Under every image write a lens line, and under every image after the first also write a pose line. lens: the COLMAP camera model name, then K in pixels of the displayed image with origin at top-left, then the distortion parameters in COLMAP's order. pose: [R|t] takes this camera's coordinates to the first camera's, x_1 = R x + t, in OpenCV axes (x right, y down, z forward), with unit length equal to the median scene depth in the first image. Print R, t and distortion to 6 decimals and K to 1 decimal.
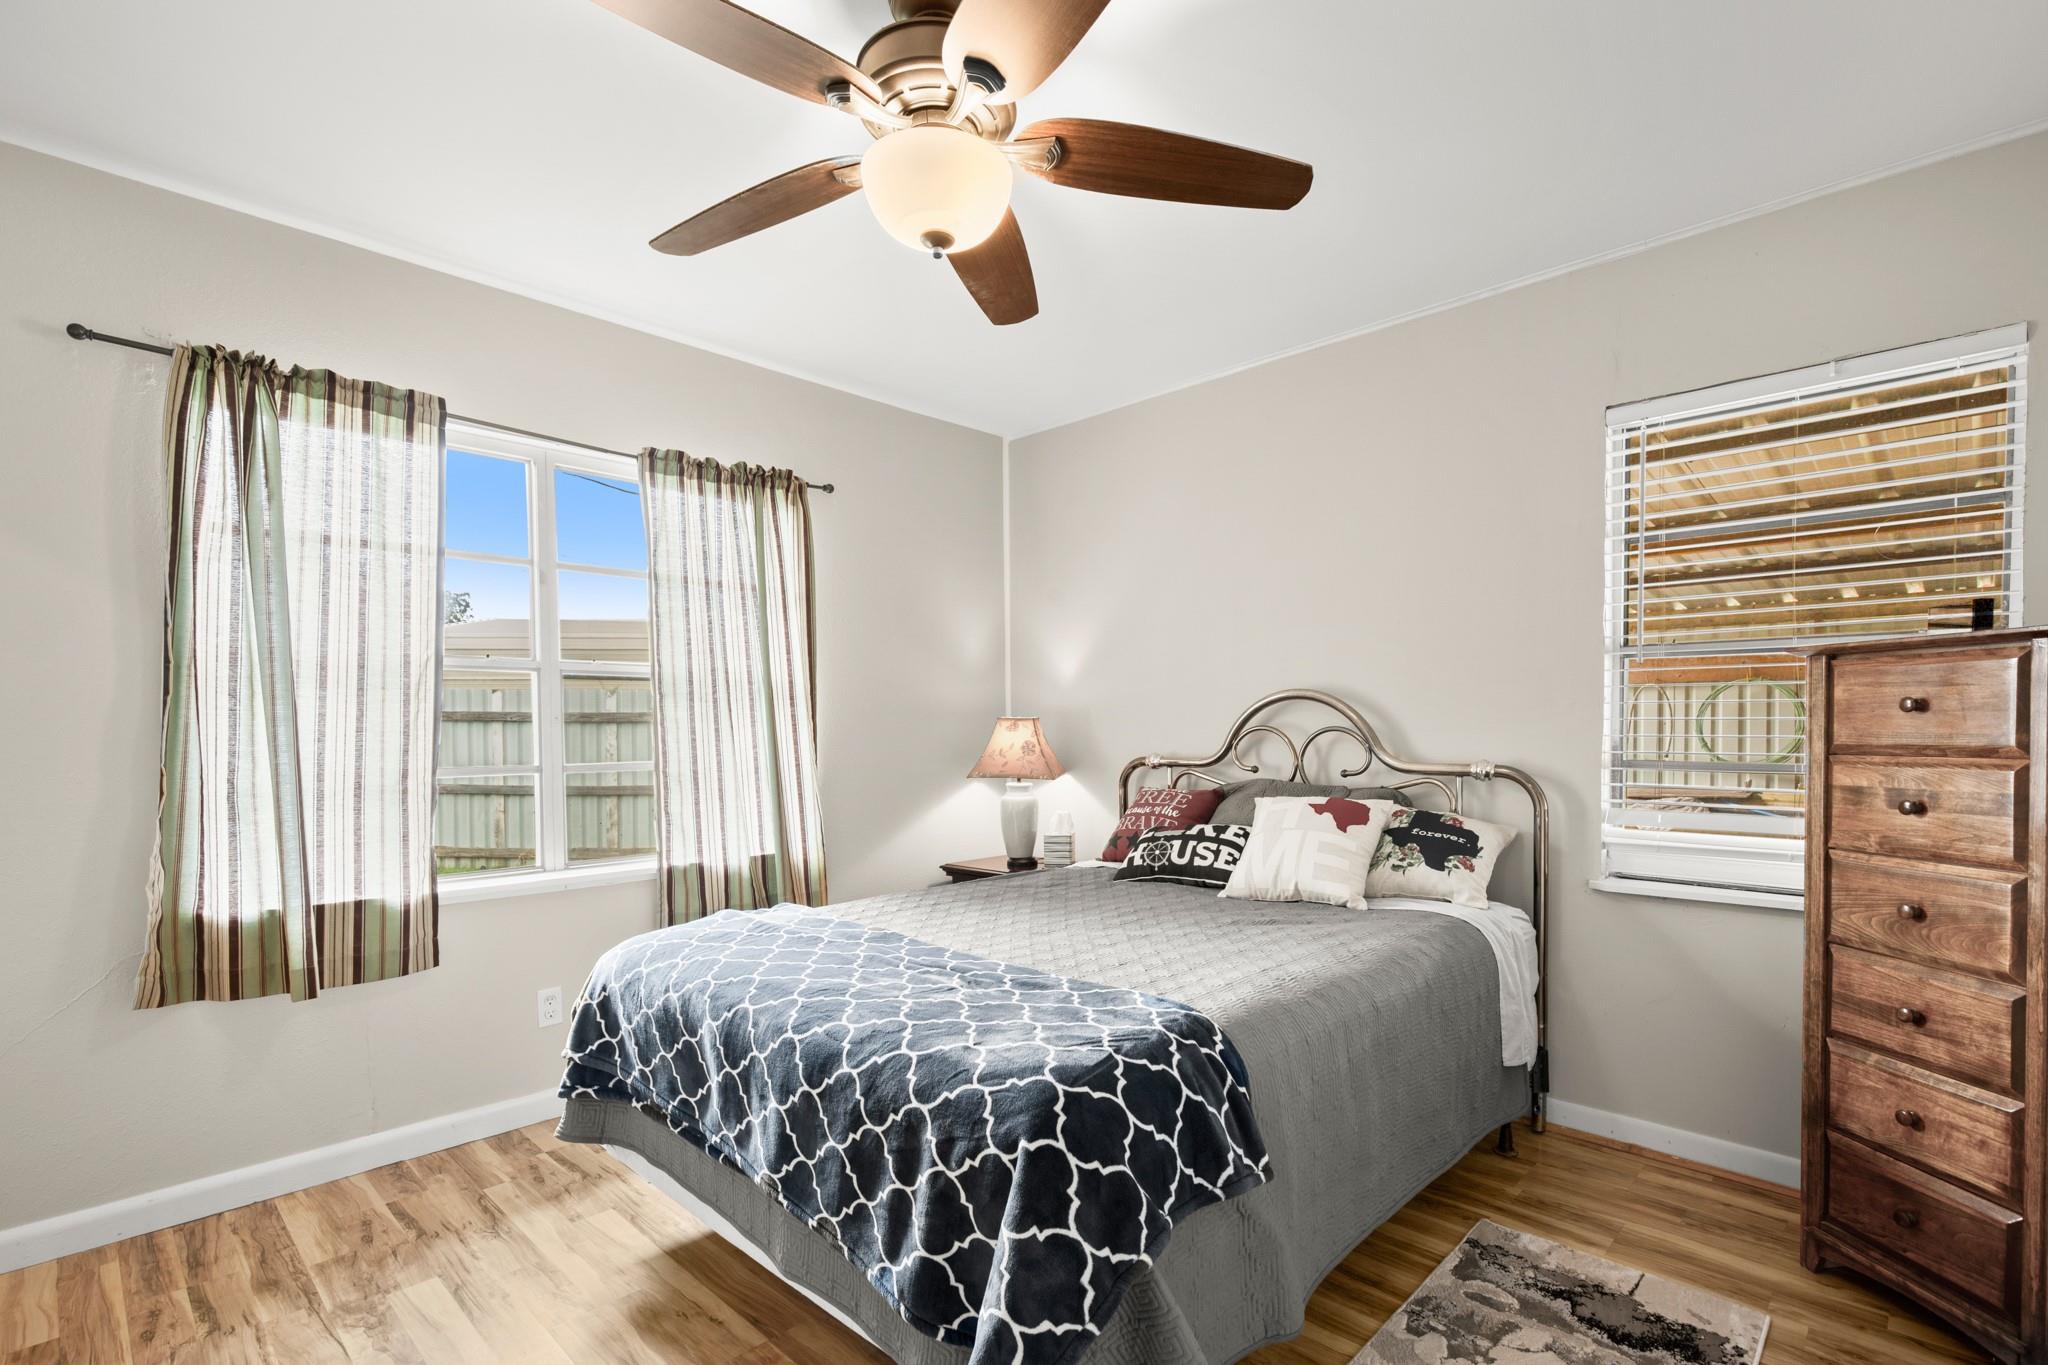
lens RADIAL K [[943.8, 0, 1023.2], [0, 943.8, 736.9], [0, 0, 1]] dist [-0.000349, 0.000104]
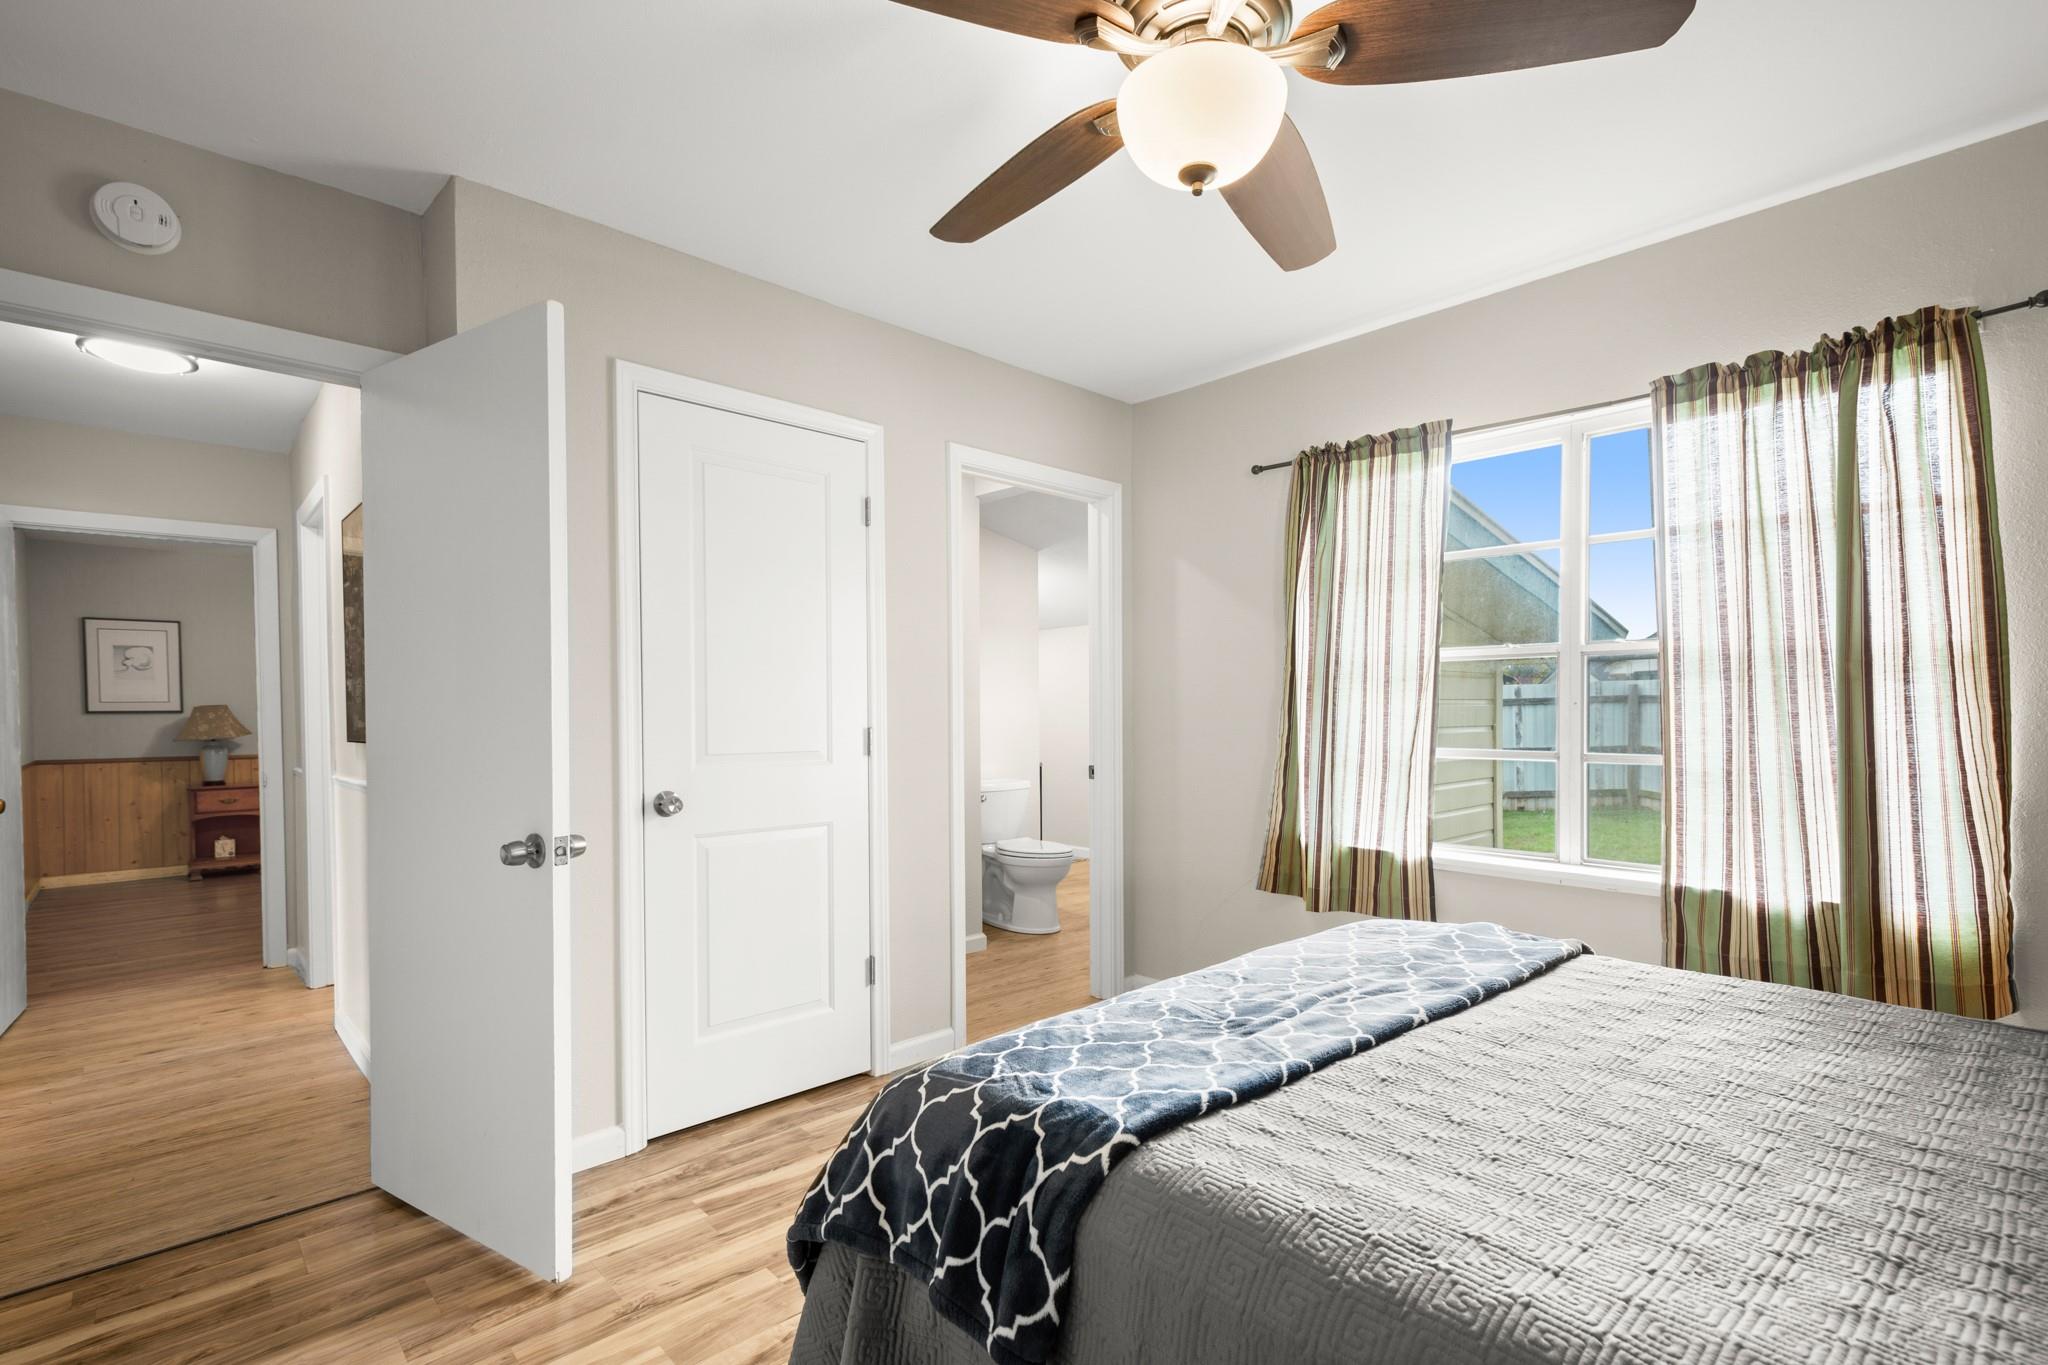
lens RADIAL K [[936.7, 0, 1023.4], [0, 936.7, 708.5], [0, 0, 1]] dist [-0.001306, -0.000143]
pose [[-0.046498, 0.009490, -0.998873, 0.526137], [-0.004447, 0.999943, 0.009707, -0.023560], [0.998908, 0.004893, -0.046453, 0.548998]]
